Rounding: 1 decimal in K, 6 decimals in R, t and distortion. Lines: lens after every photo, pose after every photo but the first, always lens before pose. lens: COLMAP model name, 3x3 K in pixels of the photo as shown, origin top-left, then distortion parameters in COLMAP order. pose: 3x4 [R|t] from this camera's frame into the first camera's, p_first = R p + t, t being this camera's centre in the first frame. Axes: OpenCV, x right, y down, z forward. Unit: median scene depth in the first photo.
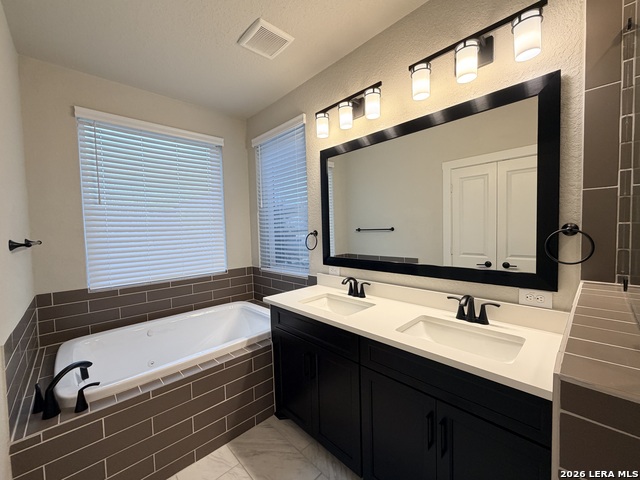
lens RADIAL K [[261.6, 0, 320.0], [0, 261.6, 240.0], [0, 0, 1]] dist [-0.000553, -0.000616]
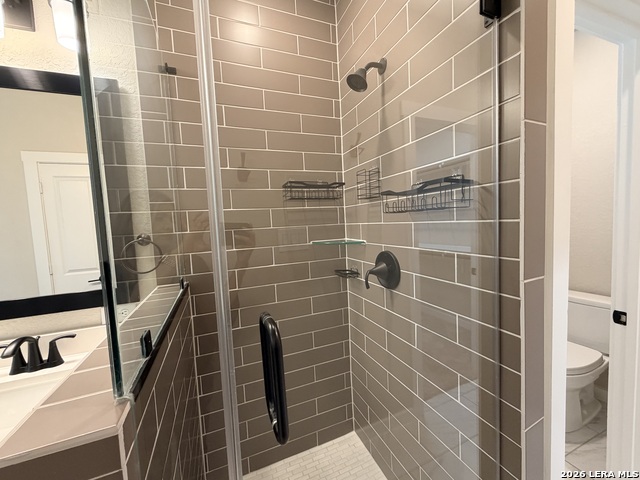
lens RADIAL K [[261.6, 0, 320.0], [0, 261.6, 240.0], [0, 0, 1]] dist [-0.000553, -0.000616]
pose [[0.369889, -0.056529, 0.927355, 0.147076], [0.080281, 0.996359, 0.028714, -0.006919], [-0.925601, 0.063828, 0.373081, -0.028878]]
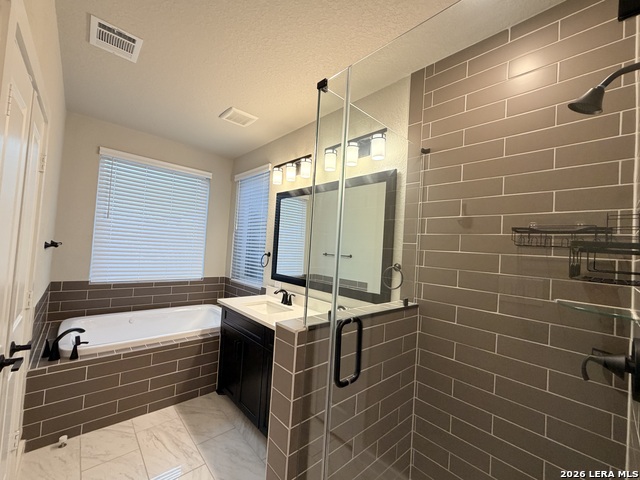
lens RADIAL K [[261.6, 0, 320.0], [0, 261.6, 240.0], [0, 0, 1]] dist [-0.000553, -0.000616]
pose [[0.995995, 0.088367, -0.013635, 0.300083], [-0.089152, 0.993115, -0.075991, -0.024861], [0.006826, 0.076902, 0.997015, -0.356137]]
